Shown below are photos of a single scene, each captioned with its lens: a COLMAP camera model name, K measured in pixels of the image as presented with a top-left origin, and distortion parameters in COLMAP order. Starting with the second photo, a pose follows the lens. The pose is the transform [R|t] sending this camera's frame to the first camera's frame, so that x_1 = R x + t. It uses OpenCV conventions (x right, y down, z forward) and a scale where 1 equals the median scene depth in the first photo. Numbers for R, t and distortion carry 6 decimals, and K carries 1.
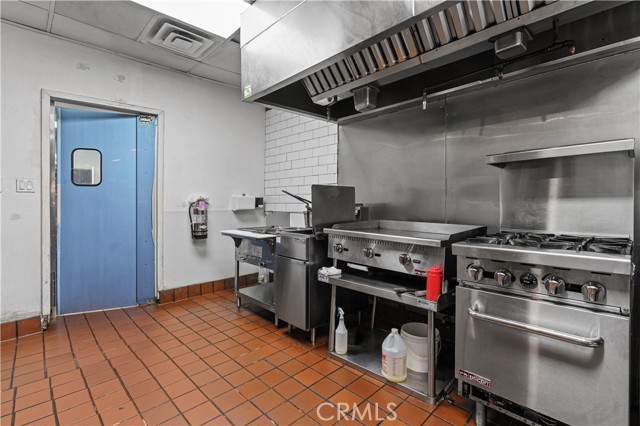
lens RADIAL K [[299.6, 0, 302.0], [0, 299.6, 203.3], [0, 0, 1]] dist [-0.008614, 0.003715]
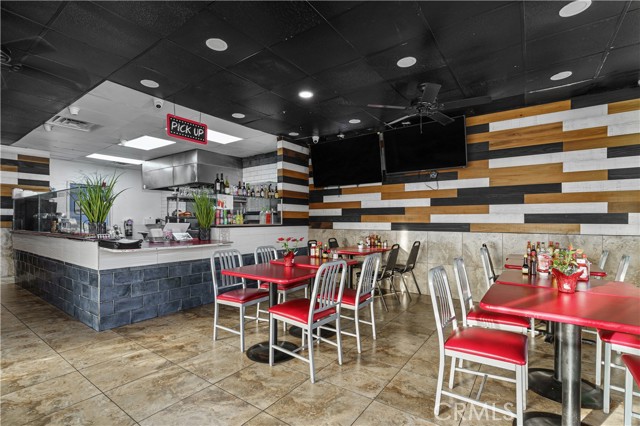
lens RADIAL K [[299.6, 0, 322.7], [0, 299.6, 225.9], [0, 0, 1]] dist [-0.008614, 0.003715]
pose [[0.973447, 0.006854, 0.228810, 0.824125], [-0.009655, 0.999892, 0.011125, -0.006771], [-0.228709, -0.013039, 0.973407, -2.233400]]
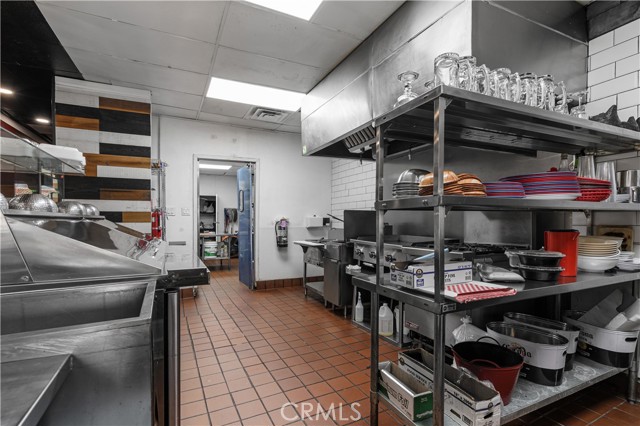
lens RADIAL K [[303.8, 0, 317.6], [0, 303.8, 221.2], [0, 0, 1]] dist [-0.000994, -0.000090]
pose [[0.960363, 0.004494, -0.278717, 0.276443], [-0.005237, 0.999984, -0.001919, -0.002392], [0.278704, 0.003302, 0.960371, -0.419987]]
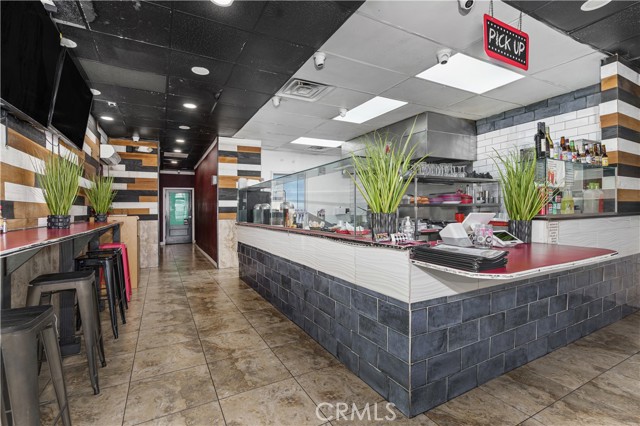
lens RADIAL K [[299.6, 0, 312.3], [0, 299.6, 210.4], [0, 0, 1]] dist [-0.008614, 0.003715]
pose [[0.968968, -0.004013, -0.247154, 0.191069], [0.003532, 0.999991, -0.002390, -0.004700], [0.247161, 0.001443, 0.968973, -1.547415]]
